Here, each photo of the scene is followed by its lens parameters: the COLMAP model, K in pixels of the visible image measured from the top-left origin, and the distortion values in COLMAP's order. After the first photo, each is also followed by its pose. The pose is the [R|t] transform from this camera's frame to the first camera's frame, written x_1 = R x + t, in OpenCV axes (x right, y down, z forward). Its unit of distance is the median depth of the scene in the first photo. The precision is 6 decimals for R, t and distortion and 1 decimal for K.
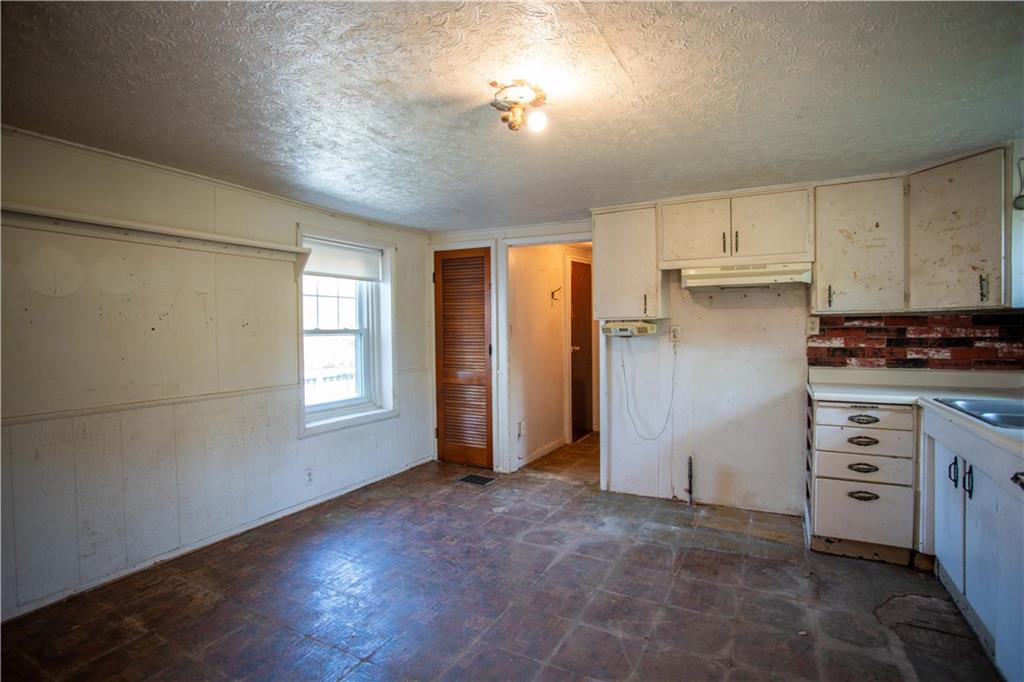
lens RADIAL K [[496.5, 0, 520.8], [0, 496.5, 340.5], [0, 0, 1]] dist [-0.085493, 0.035317]
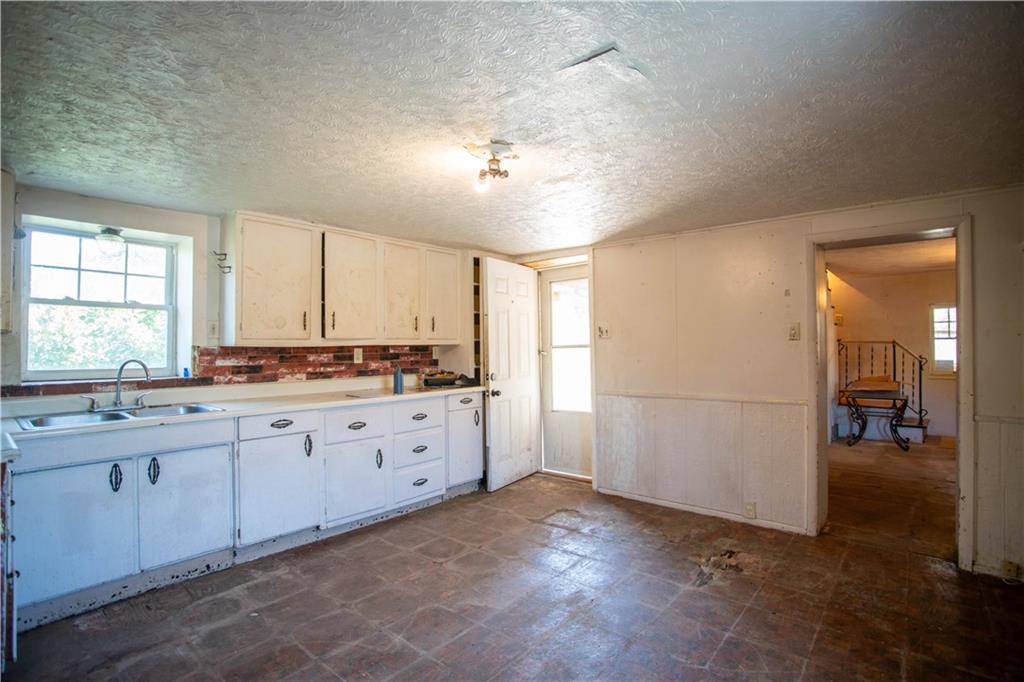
lens RADIAL K [[496.5, 0, 520.8], [0, 496.5, 340.5], [0, 0, 1]] dist [-0.085493, 0.035317]
pose [[-0.979896, 0.012929, 0.199092, -0.175114], [0.014244, 0.999885, 0.005171, -0.028584], [-0.199002, 0.007903, -0.979967, 1.249407]]
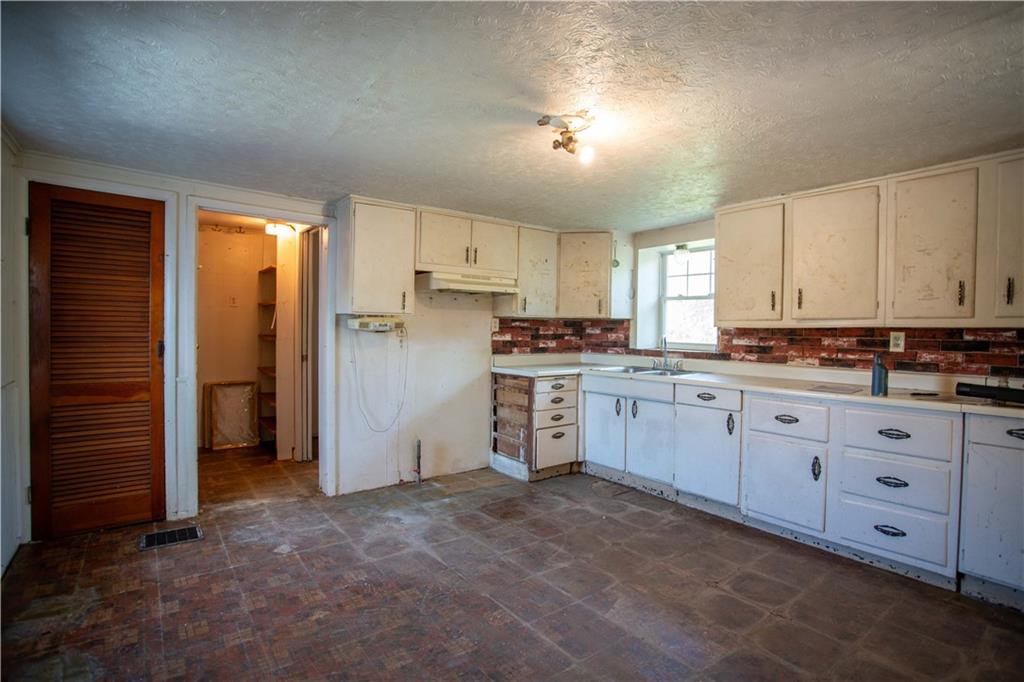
lens RADIAL K [[496.5, 0, 520.8], [0, 496.5, 340.5], [0, 0, 1]] dist [-0.085493, 0.035317]
pose [[0.407873, -0.008687, 0.912997, -0.644852], [-0.000374, 0.999953, 0.009681, 0.000341], [-0.913039, -0.004290, 0.407850, 0.365360]]
